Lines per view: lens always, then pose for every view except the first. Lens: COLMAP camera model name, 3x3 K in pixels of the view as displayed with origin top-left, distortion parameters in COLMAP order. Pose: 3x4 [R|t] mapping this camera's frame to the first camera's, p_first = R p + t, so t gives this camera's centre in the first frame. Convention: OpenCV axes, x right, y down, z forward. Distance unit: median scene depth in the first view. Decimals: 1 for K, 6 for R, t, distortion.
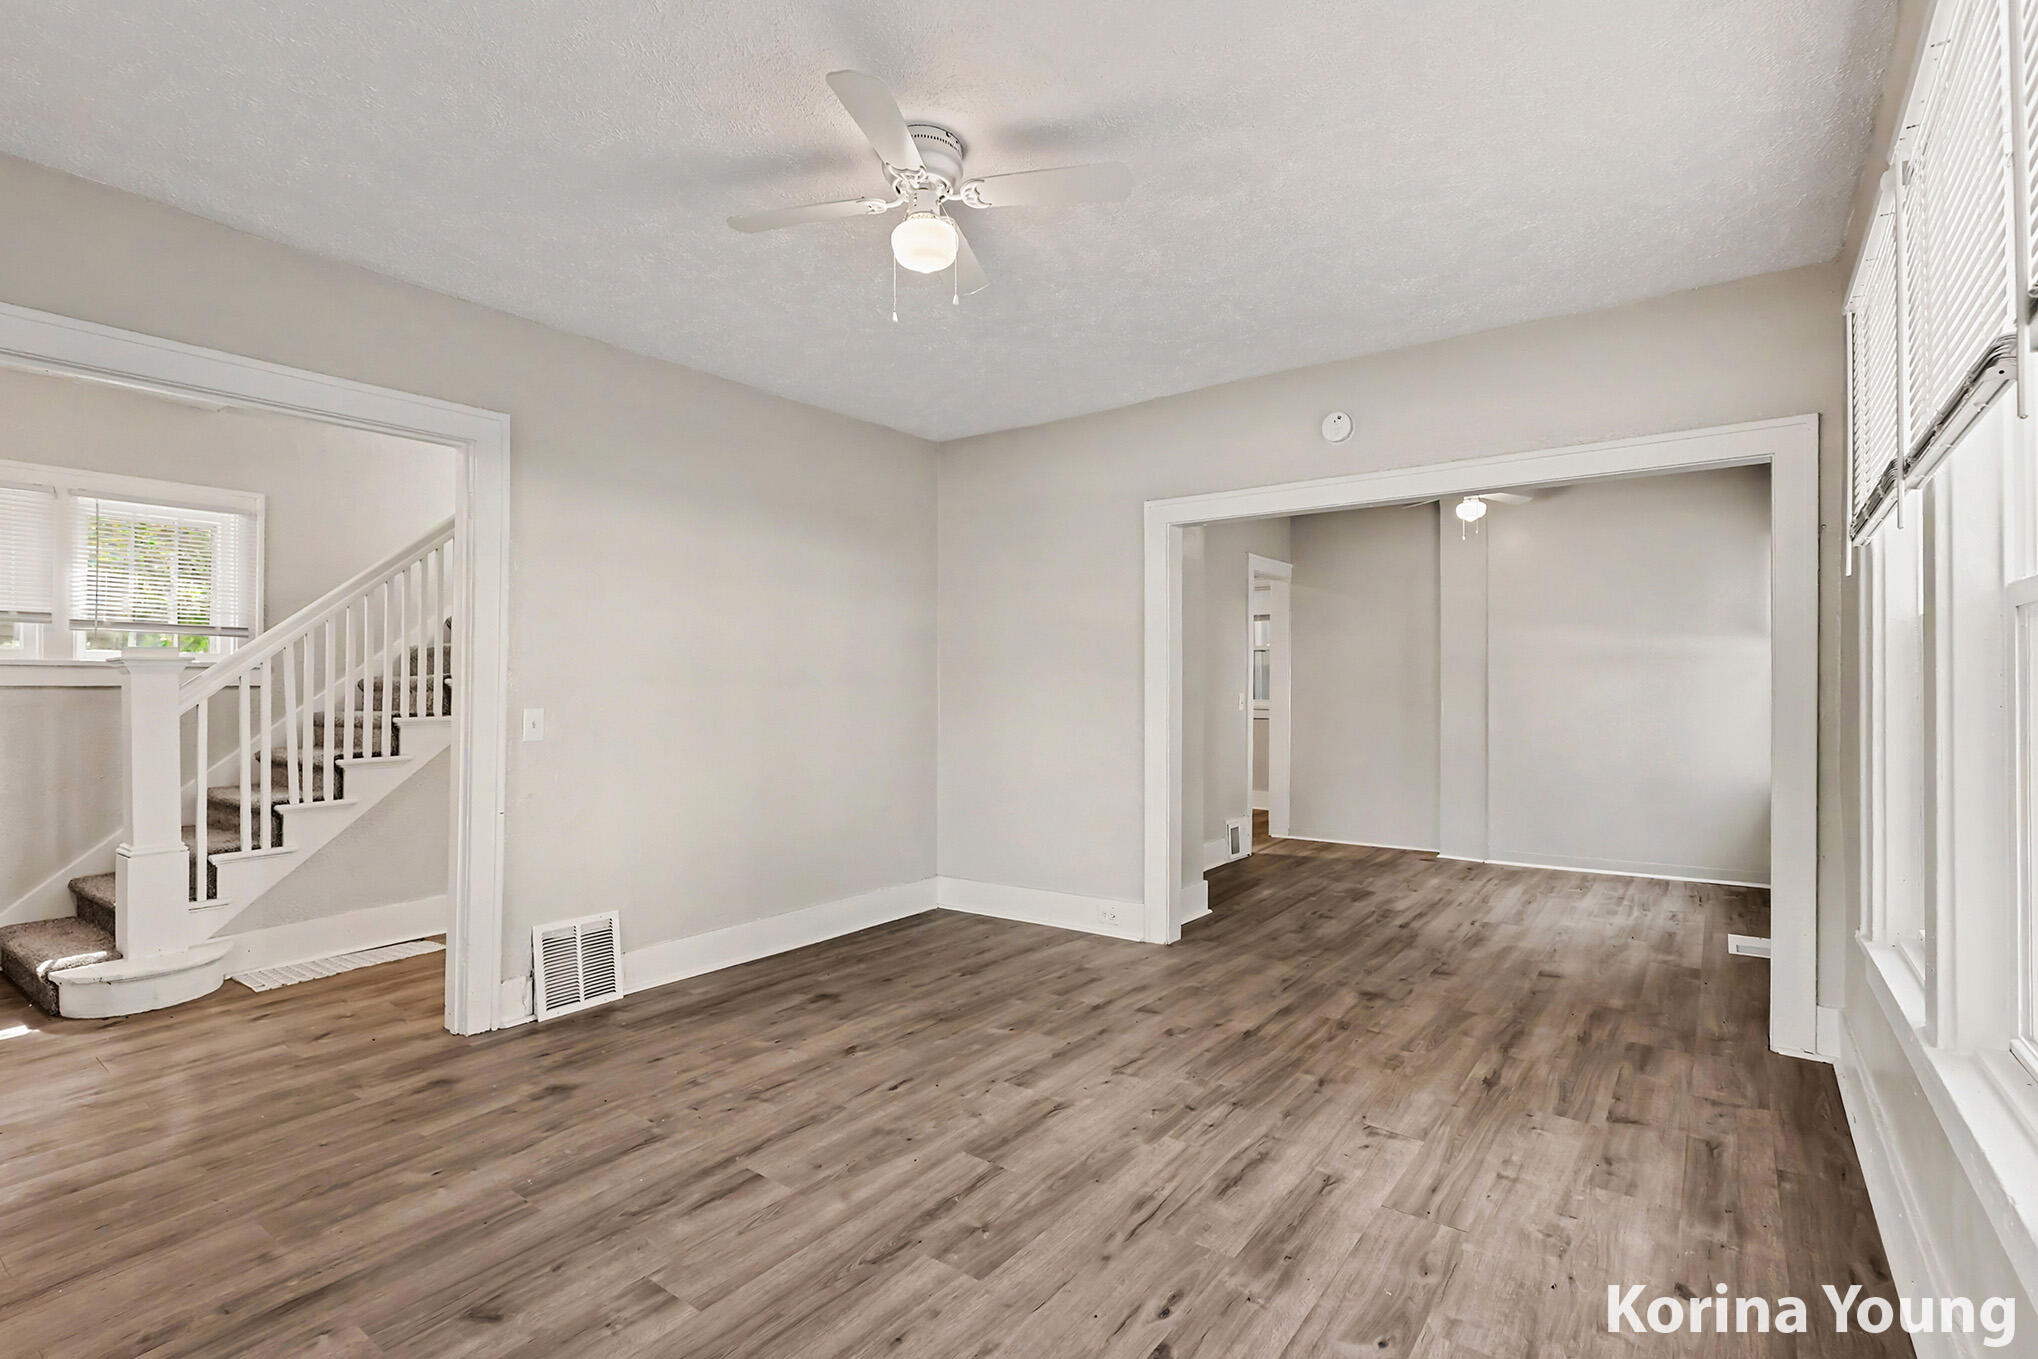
lens RADIAL K [[966.4, 0, 1004.2], [0, 966.4, 682.2], [0, 0, 1]] dist [0.010406, 0.001574]
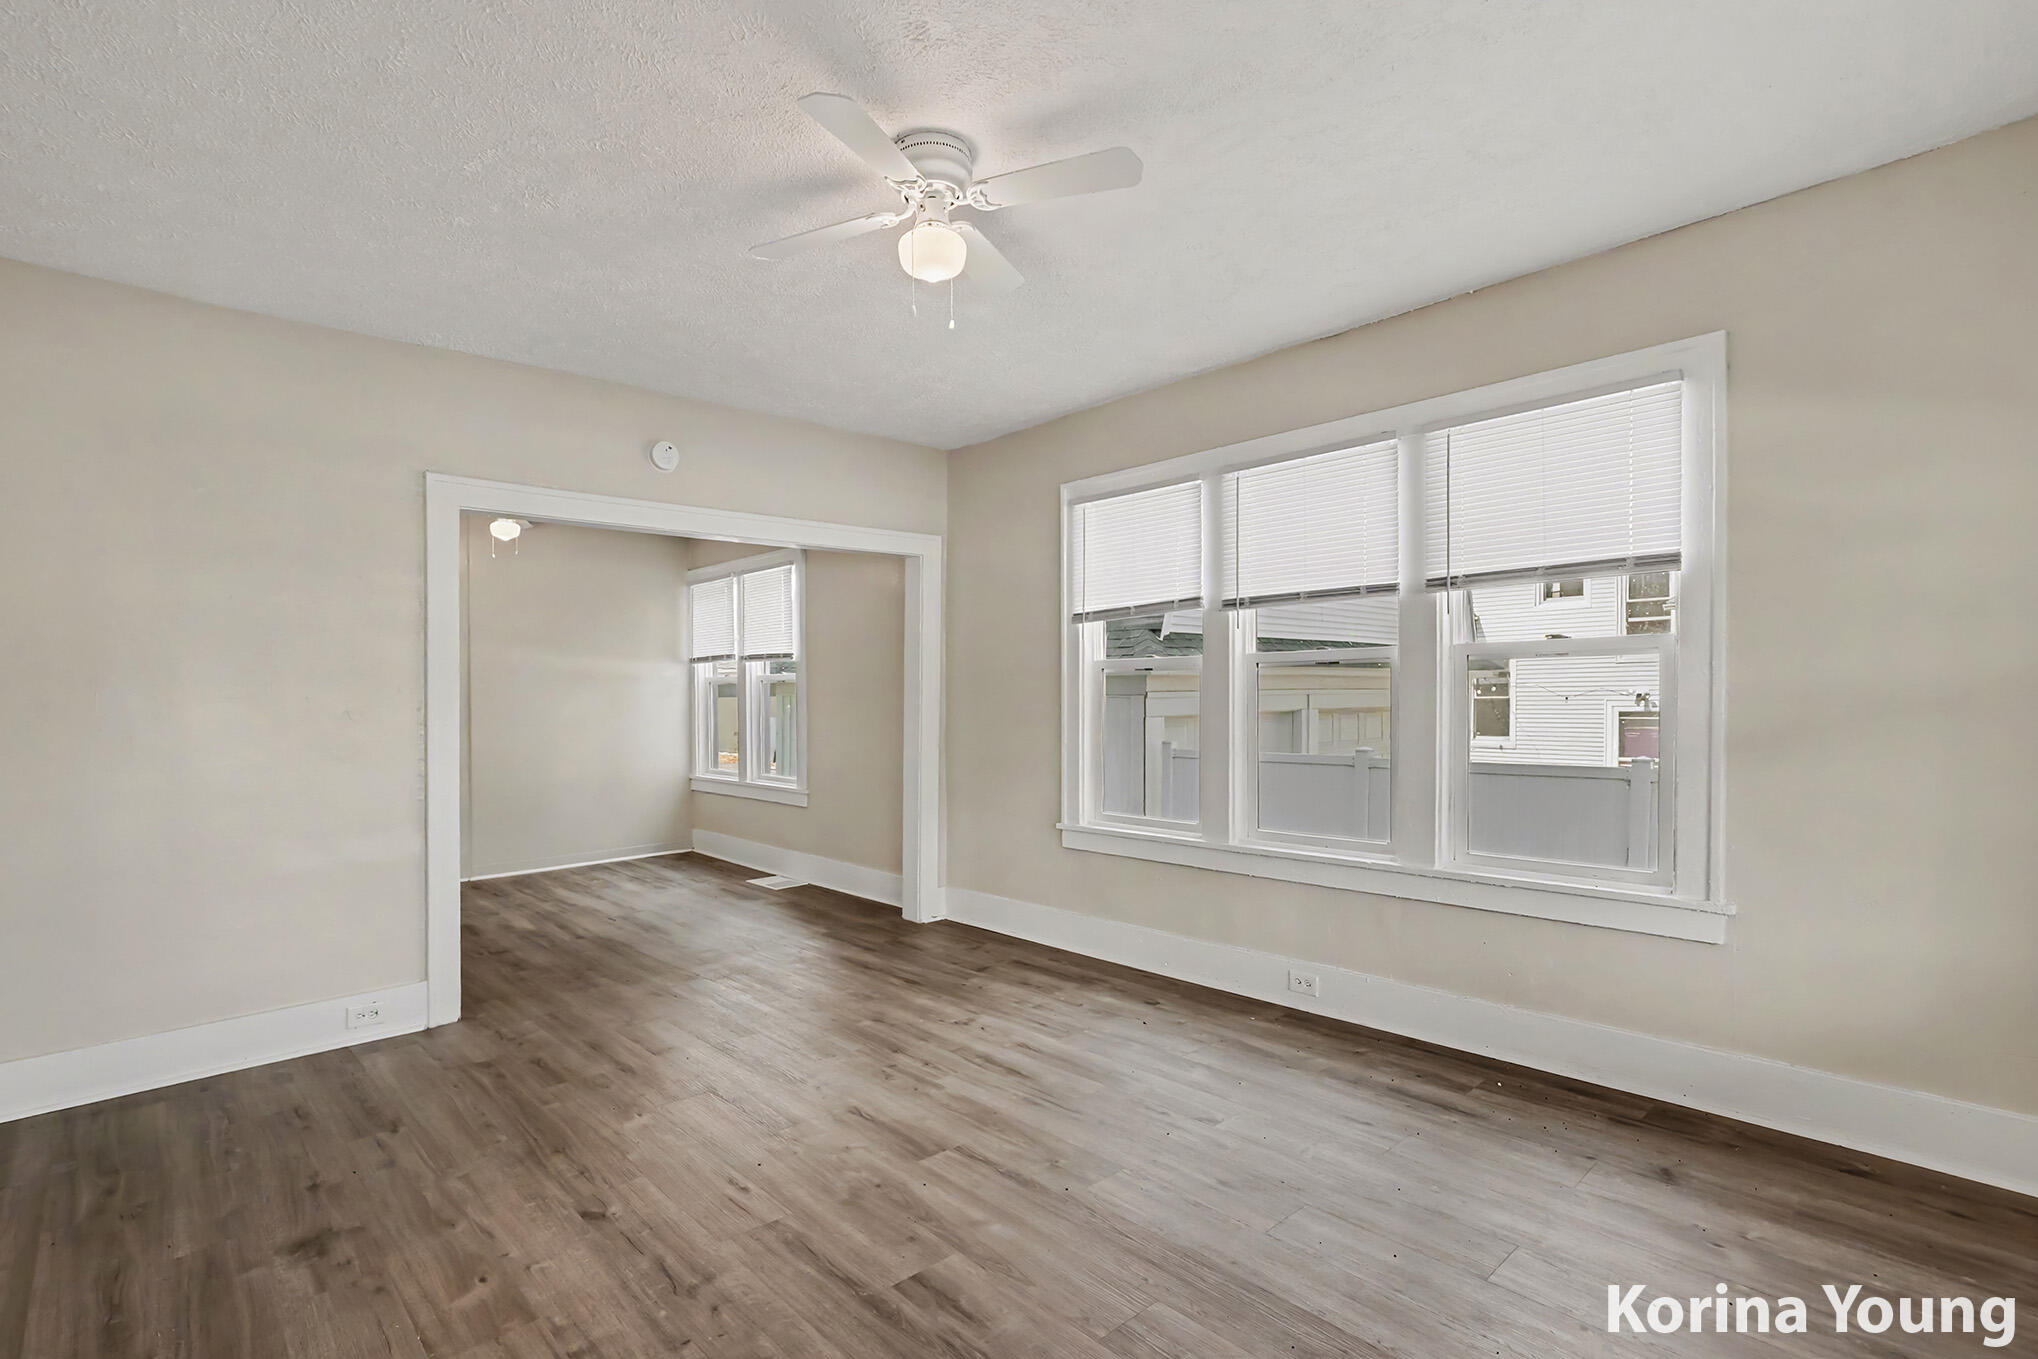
lens RADIAL K [[966.4, 0, 1001.6], [0, 966.4, 714.0], [0, 0, 1]] dist [0.010406, 0.001574]
pose [[0.181330, -0.013460, 0.983330, -0.835931], [0.003496, 0.999909, 0.013042, 0.004132], [-0.983416, 0.001073, 0.181360, 0.602939]]
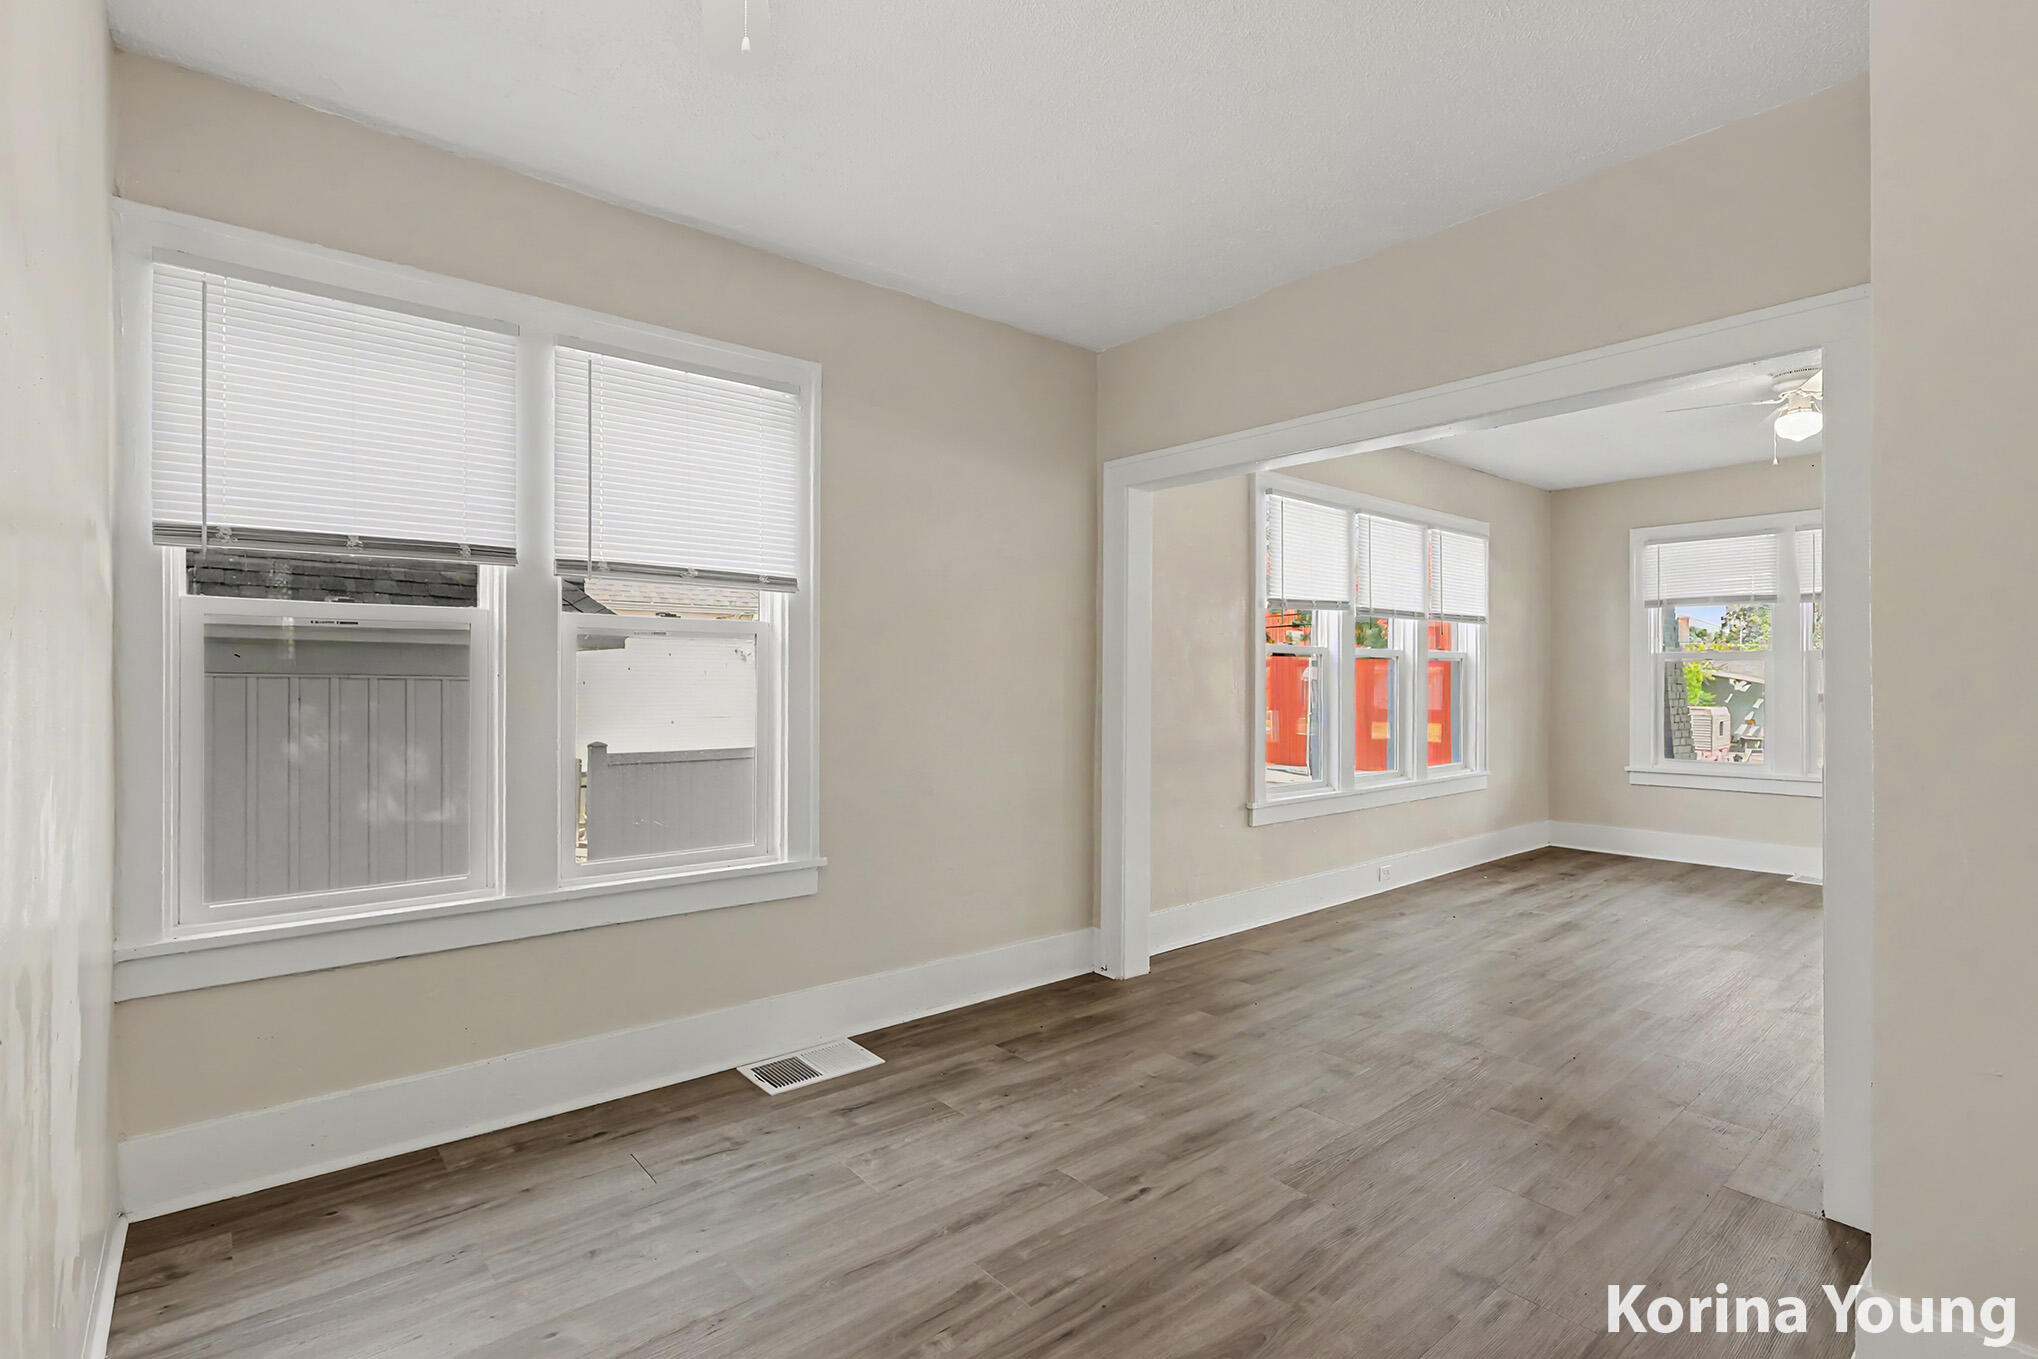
lens RADIAL K [[966.4, 0, 1036.9], [0, 966.4, 689.0], [0, 0, 1]] dist [0.010406, 0.001574]
pose [[-0.979762, 0.012564, 0.199773, 0.717111], [0.010324, 0.999872, -0.012249, 0.028836], [-0.199902, -0.009938, -0.979766, 2.385038]]
